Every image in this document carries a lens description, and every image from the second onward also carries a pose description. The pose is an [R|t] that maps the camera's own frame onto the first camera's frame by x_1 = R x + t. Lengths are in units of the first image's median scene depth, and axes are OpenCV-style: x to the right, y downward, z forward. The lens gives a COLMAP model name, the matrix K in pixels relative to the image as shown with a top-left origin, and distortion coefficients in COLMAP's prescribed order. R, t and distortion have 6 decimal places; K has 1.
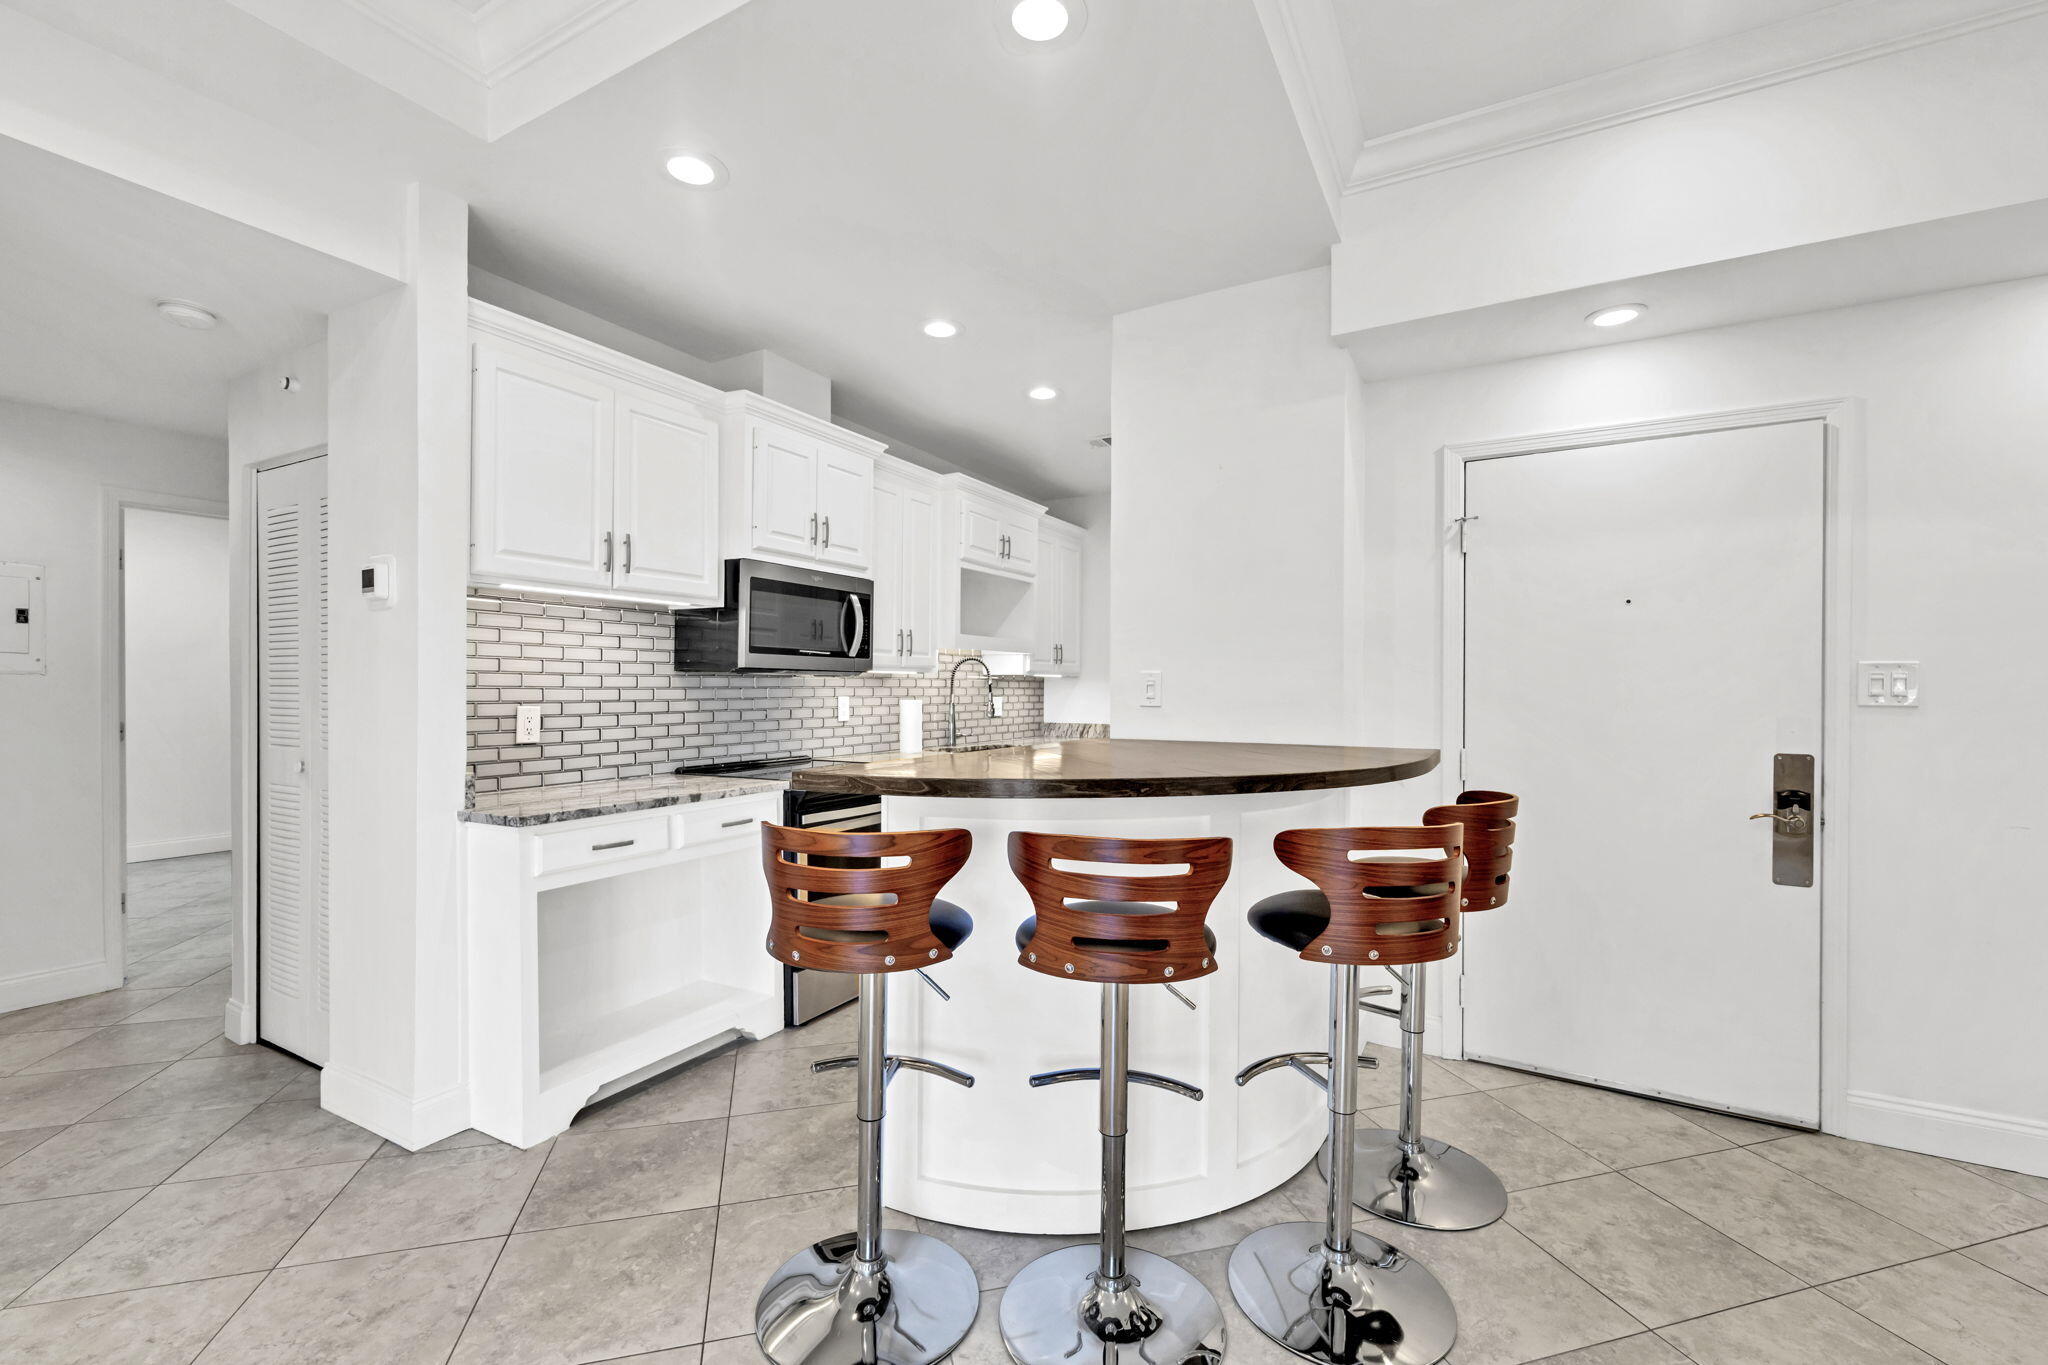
lens RADIAL K [[859.8, 0, 1023.7], [0, 859.8, 689.3], [0, 0, 1]] dist [0.000058, -0.000083]
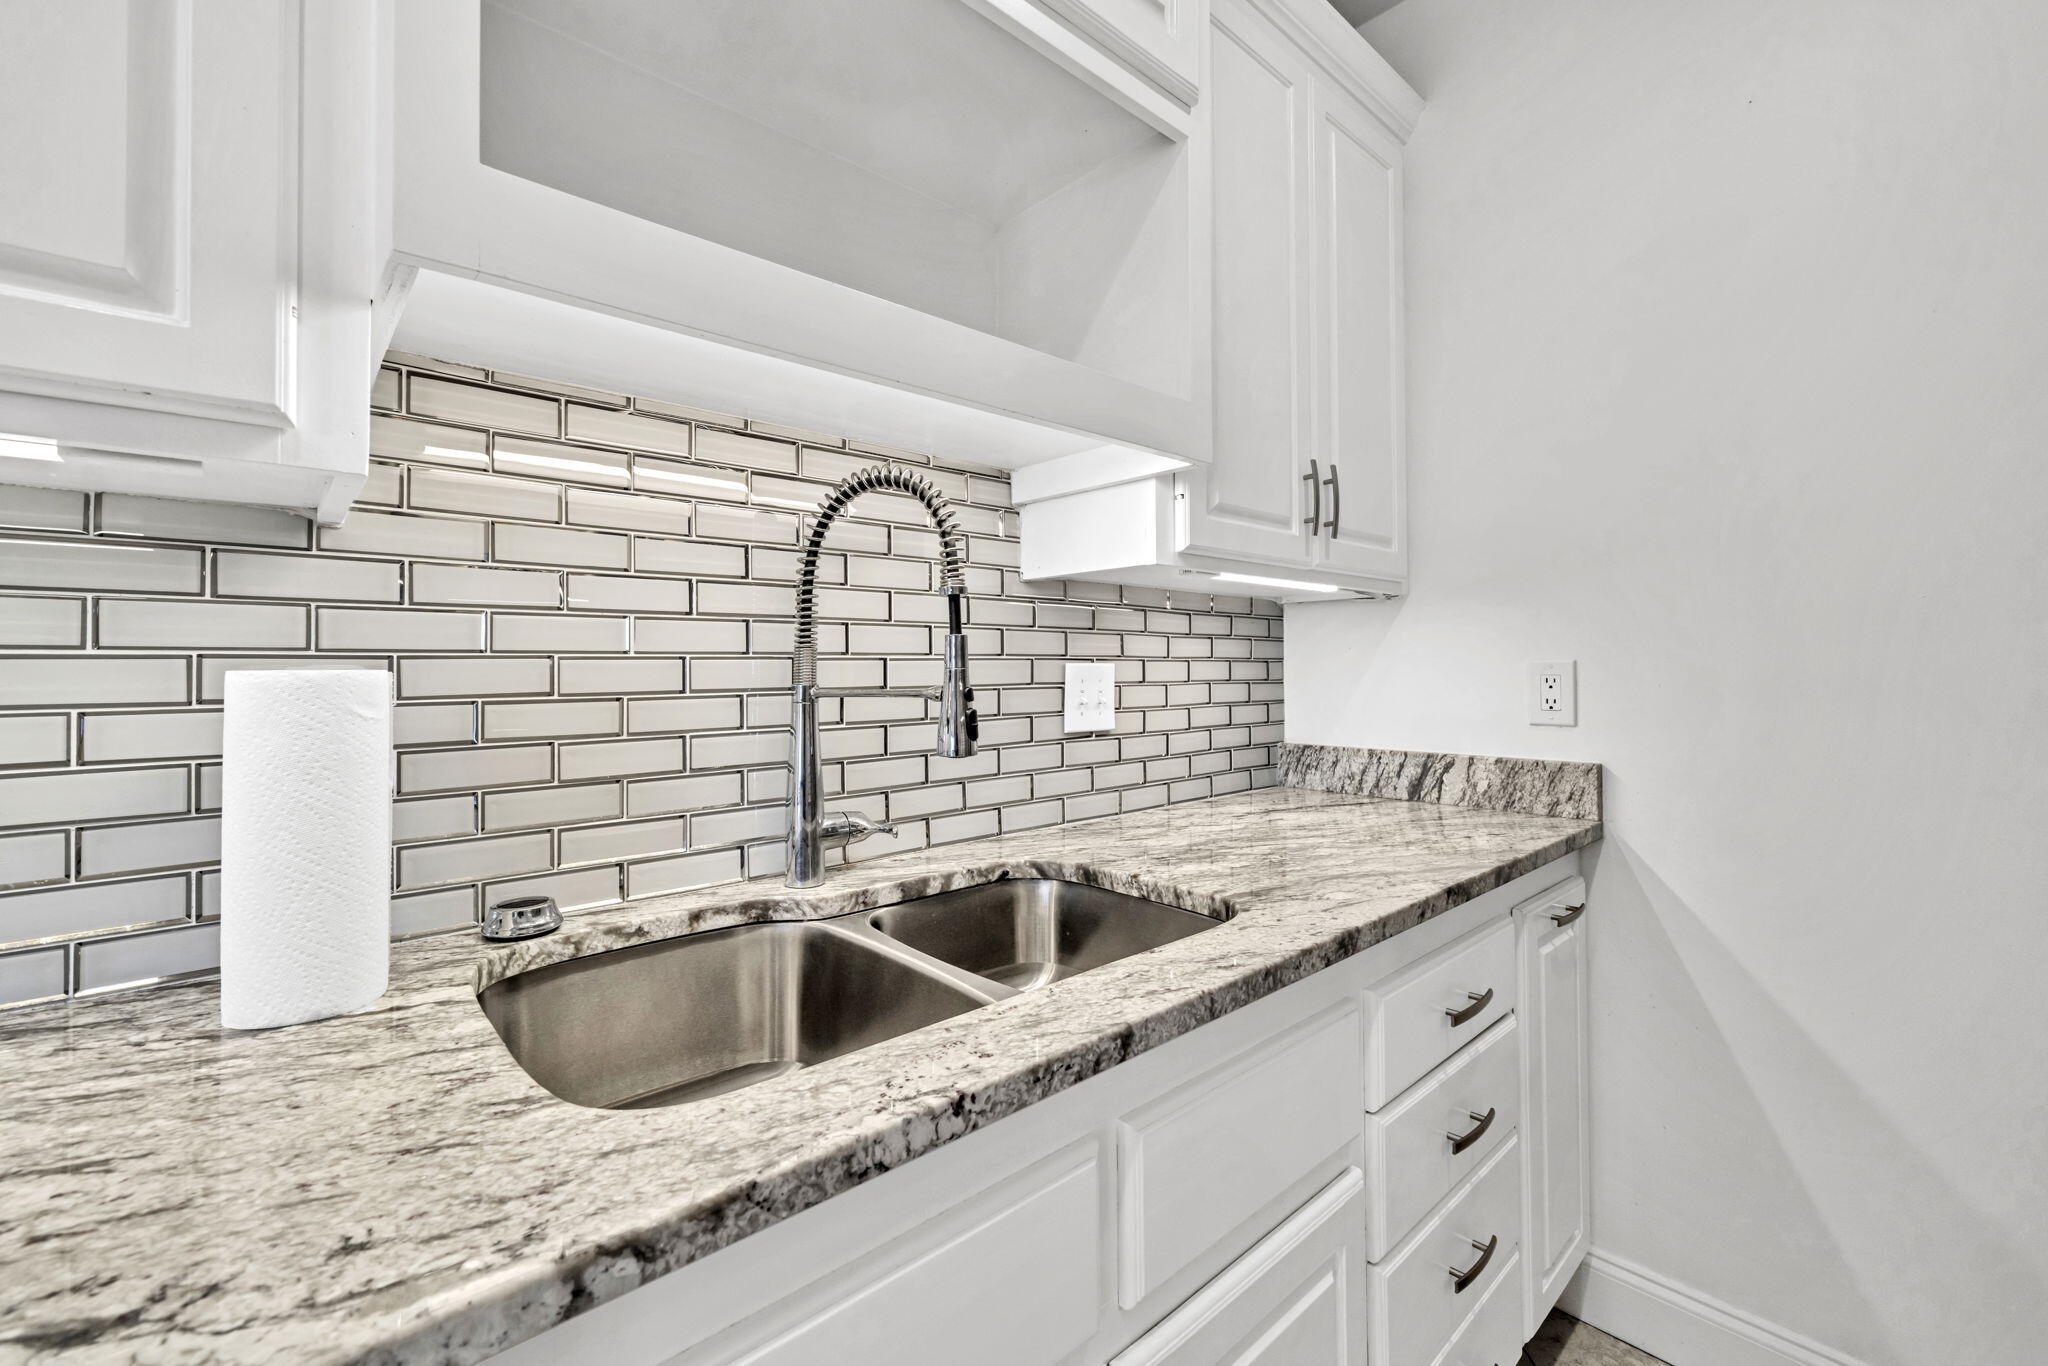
lens RADIAL K [[835.0, 0, 1025.3], [0, 835.0, 656.3], [0, 0, 1]] dist [0.001041, 0.000115]
pose [[0.945690, -0.017043, -0.324622, 0.060530], [0.011048, 0.999733, -0.020301, 0.019532], [0.324882, 0.015611, 0.945626, 1.202432]]
